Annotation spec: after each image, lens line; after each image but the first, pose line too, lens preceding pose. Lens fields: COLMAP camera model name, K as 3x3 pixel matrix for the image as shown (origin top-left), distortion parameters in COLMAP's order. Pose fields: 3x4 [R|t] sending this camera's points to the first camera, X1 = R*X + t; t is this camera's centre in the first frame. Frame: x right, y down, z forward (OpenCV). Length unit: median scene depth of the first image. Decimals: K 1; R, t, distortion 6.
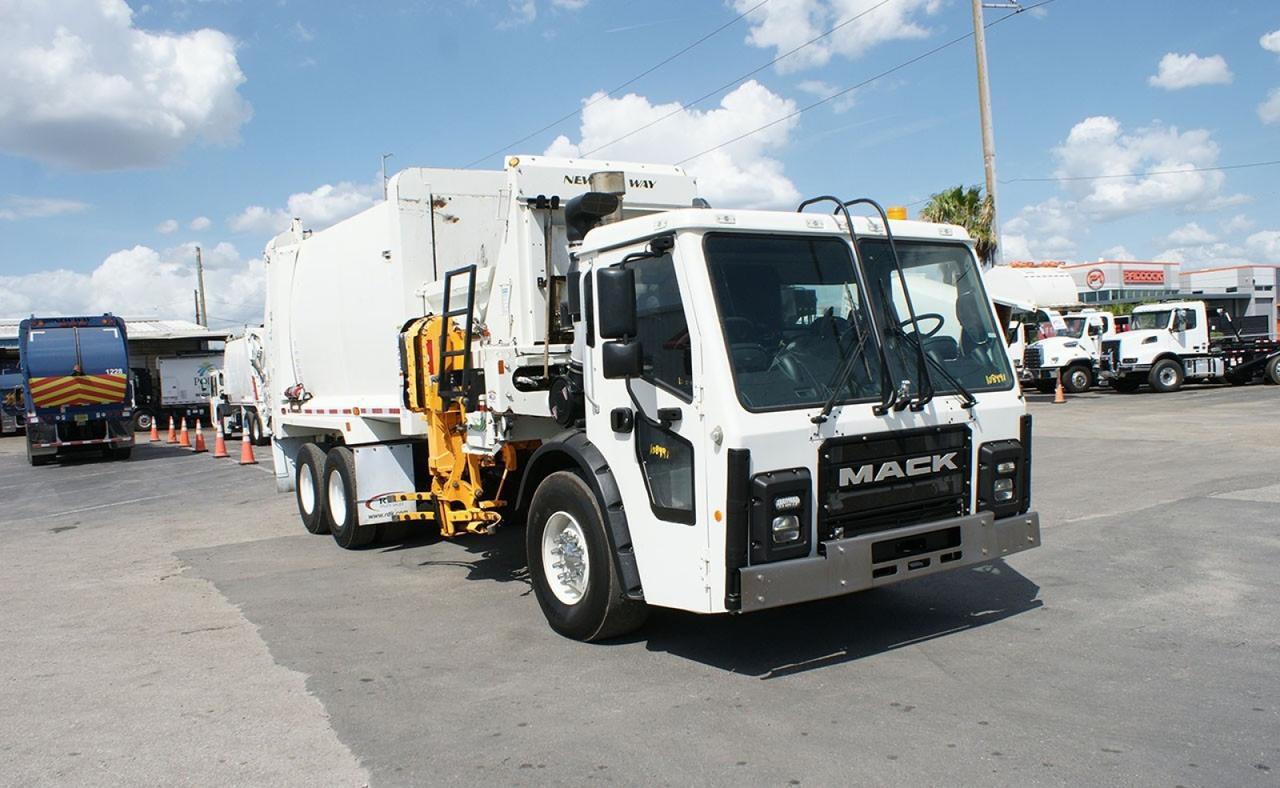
lens RADIAL K [[1030.6, 0, 630.1], [0, 1030.6, 417.7], [0, 0, 1]] dist [-0.172553, 0.165058]
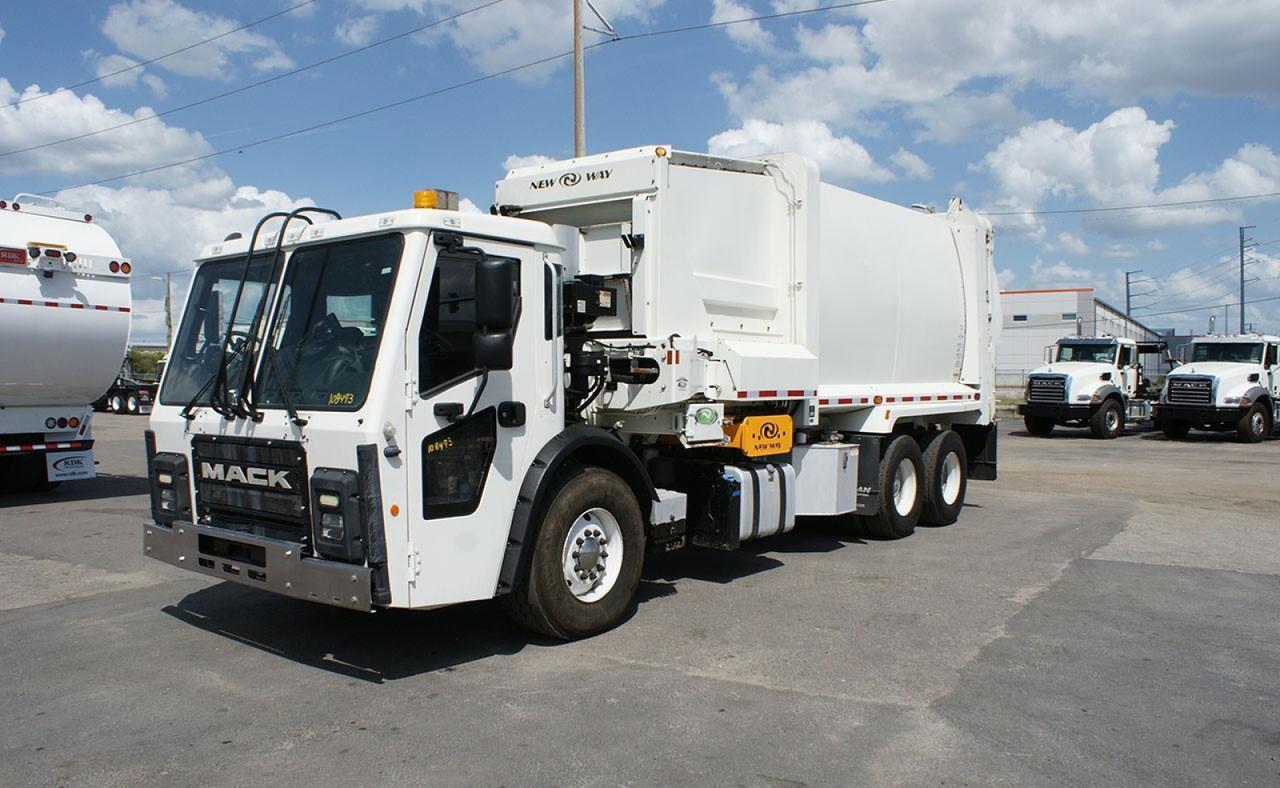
lens RADIAL K [[1046.3, 0, 638.2], [0, 1046.3, 410.9], [0, 0, 1]] dist [0.110996, -0.000930]
pose [[0.281724, 0.089372, -0.955324, 1.398171], [-0.064634, 0.995159, 0.074038, -0.119451], [0.957316, 0.040888, 0.286136, 1.069627]]
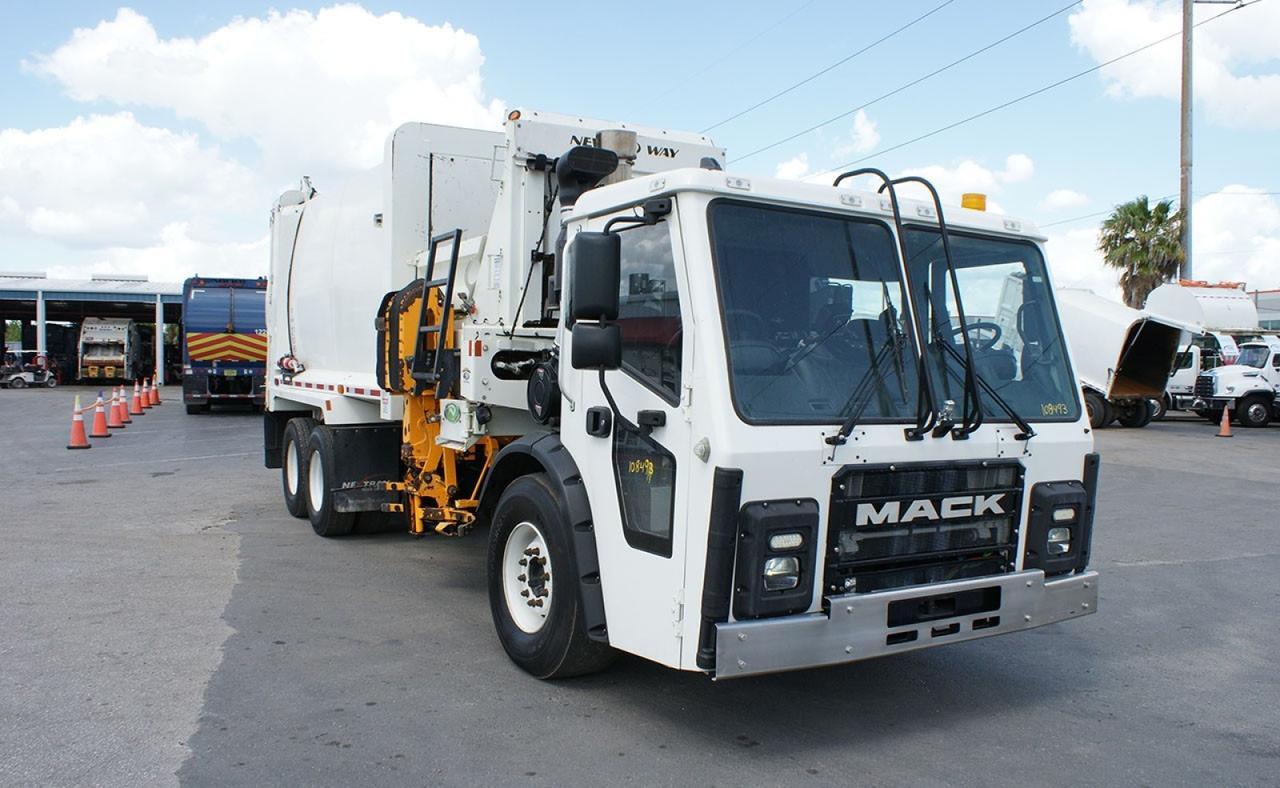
lens RADIAL K [[1067.2, 0, 582.0], [0, 1067.2, 392.0], [0, 0, 1]] dist [-0.180727, -0.000828]
pose [[0.993475, 0.079872, -0.081415, 0.048069], [-0.081761, 0.996449, -0.020124, -0.002739], [0.079518, 0.026649, 0.996477, 0.151581]]
